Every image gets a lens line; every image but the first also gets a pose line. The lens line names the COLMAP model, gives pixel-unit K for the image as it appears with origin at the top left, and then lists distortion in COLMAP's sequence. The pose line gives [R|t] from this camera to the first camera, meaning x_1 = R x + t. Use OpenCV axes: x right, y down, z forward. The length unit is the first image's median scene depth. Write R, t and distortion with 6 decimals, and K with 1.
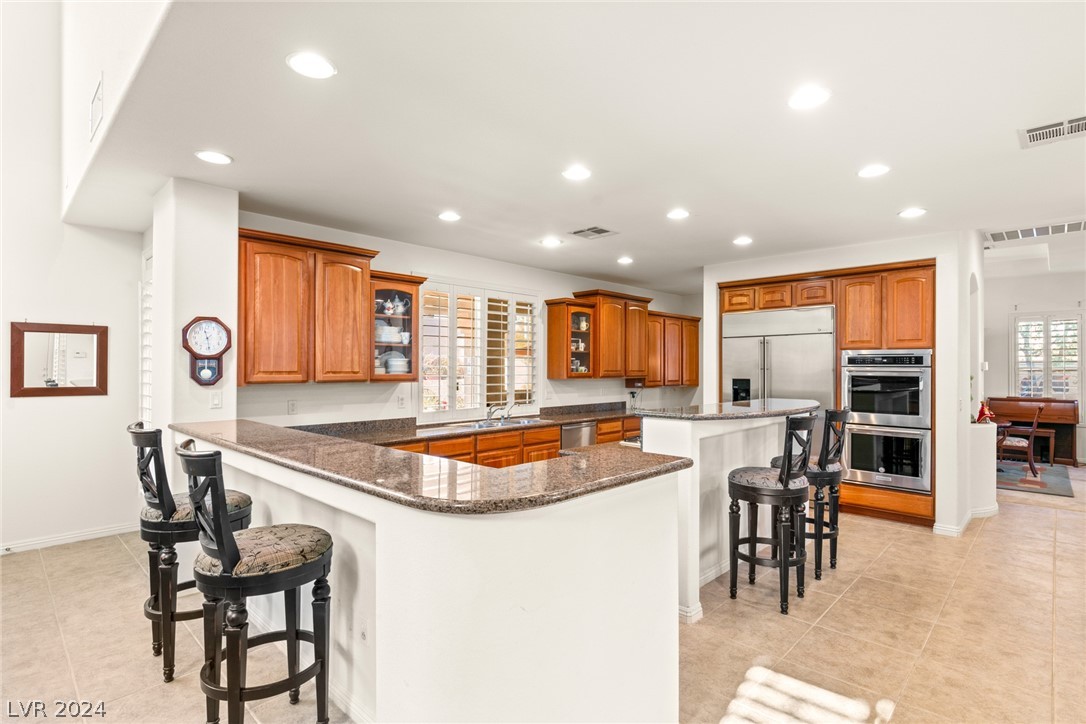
lens RADIAL K [[523.6, 0, 543.4], [0, 523.6, 361.8], [0, 0, 1]] dist [-0.002744, -0.000057]
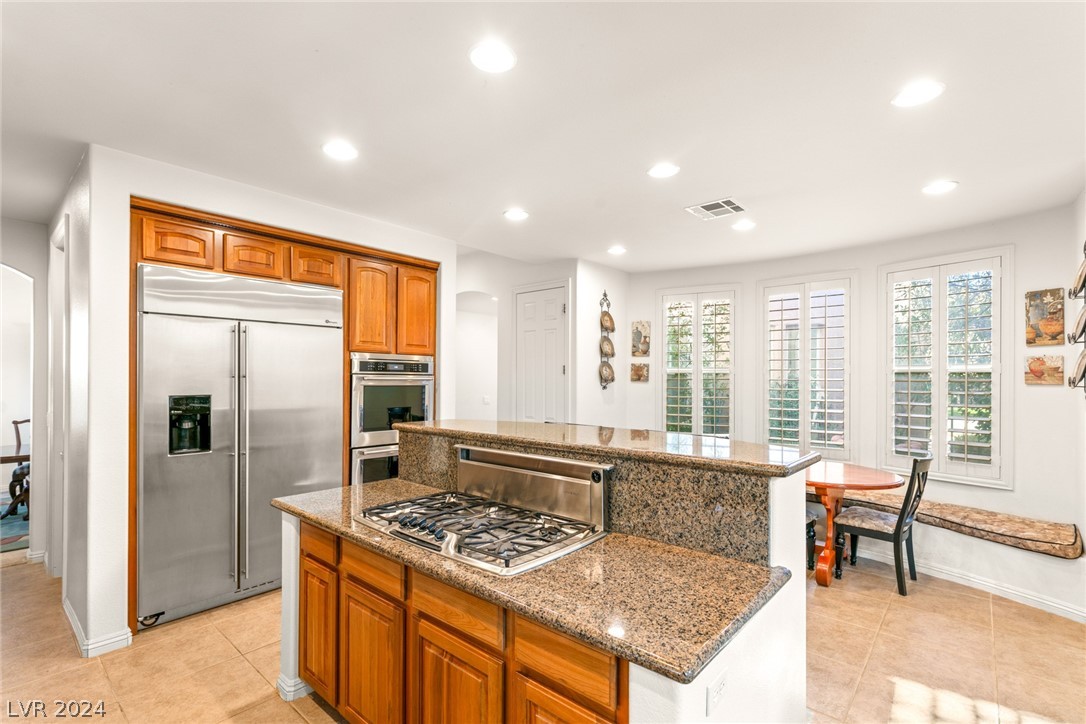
lens RADIAL K [[502.1, 0, 550.8], [0, 502.1, 372.4], [0, 0, 1]] dist [0.008339, 0.000191]
pose [[-0.047026, 0.009836, 0.998845, -0.145823], [-0.017405, 0.999792, -0.010665, 0.008445], [-0.998742, -0.017886, -0.046845, 0.656624]]
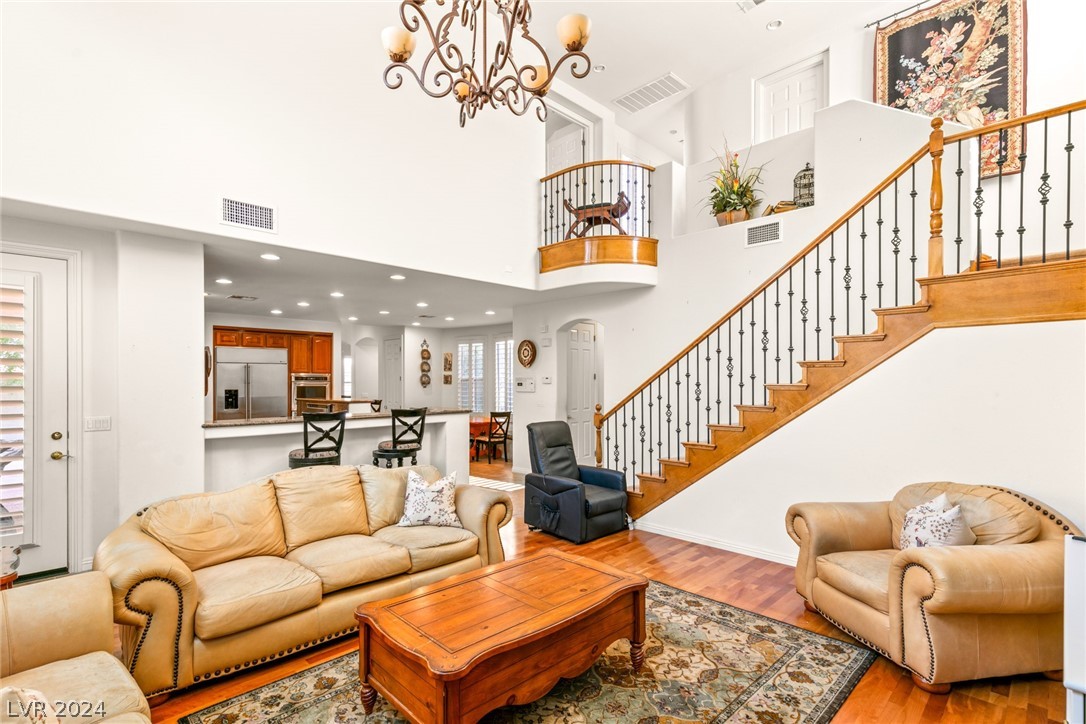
lens RADIAL K [[502.1, 0, 537.5], [0, 502.1, 373.1], [0, 0, 1]] dist [0.008339, 0.000191]
pose [[-0.004363, 0.007675, 0.999961, -1.110057], [-0.015461, 0.999851, -0.007742, -0.018975], [-0.999871, -0.015494, -0.004244, 0.099469]]
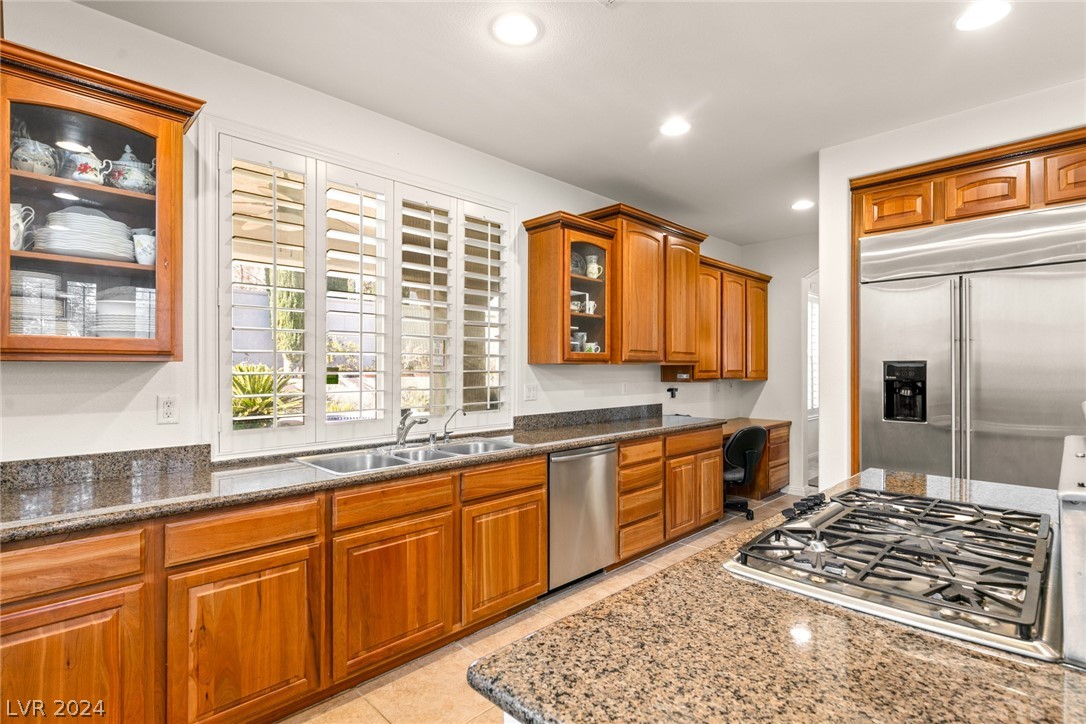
lens RADIAL K [[518.8, 0, 540.2], [0, 518.8, 368.2], [0, 0, 1]] dist [0.006008, -0.001638]
pose [[0.999673, -0.001172, -0.025553, 0.036982], [0.001530, 0.999901, 0.013972, 0.031092], [0.025534, -0.014007, 0.999576, 0.483036]]
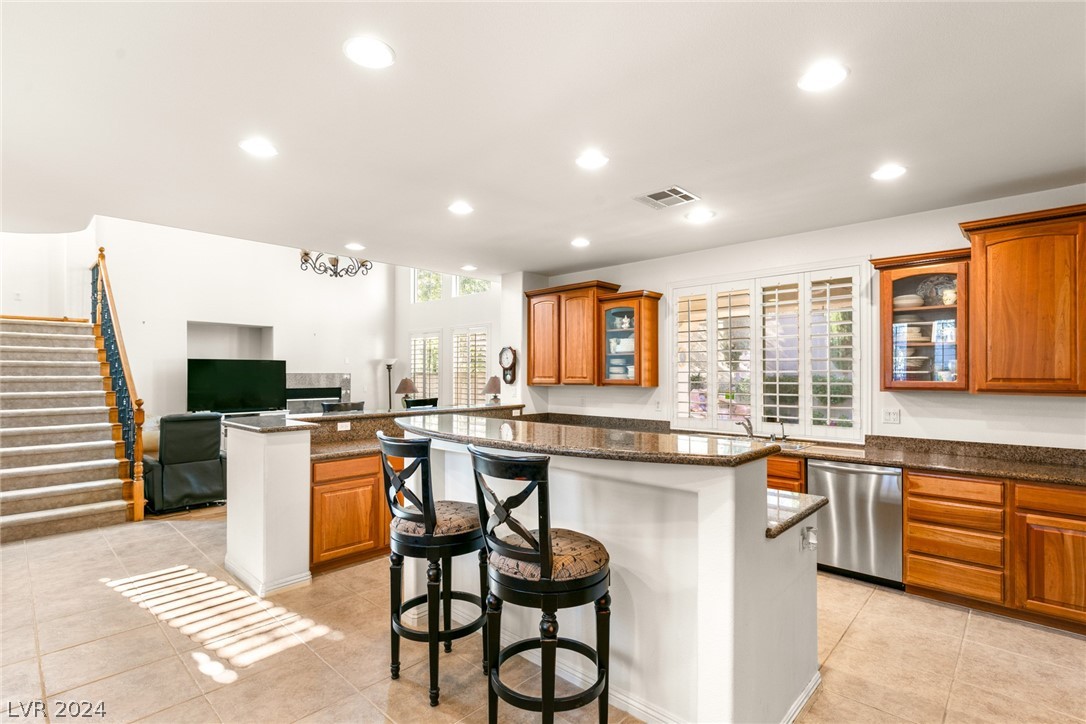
lens RADIAL K [[518.8, 0, 542.1], [0, 518.8, 366.9], [0, 0, 1]] dist [0.006008, -0.001638]
pose [[0.008639, -0.011610, -0.999895, 0.667874], [0.017072, 0.999789, -0.011461, 0.004280], [0.999817, -0.016971, 0.008836, 0.622066]]
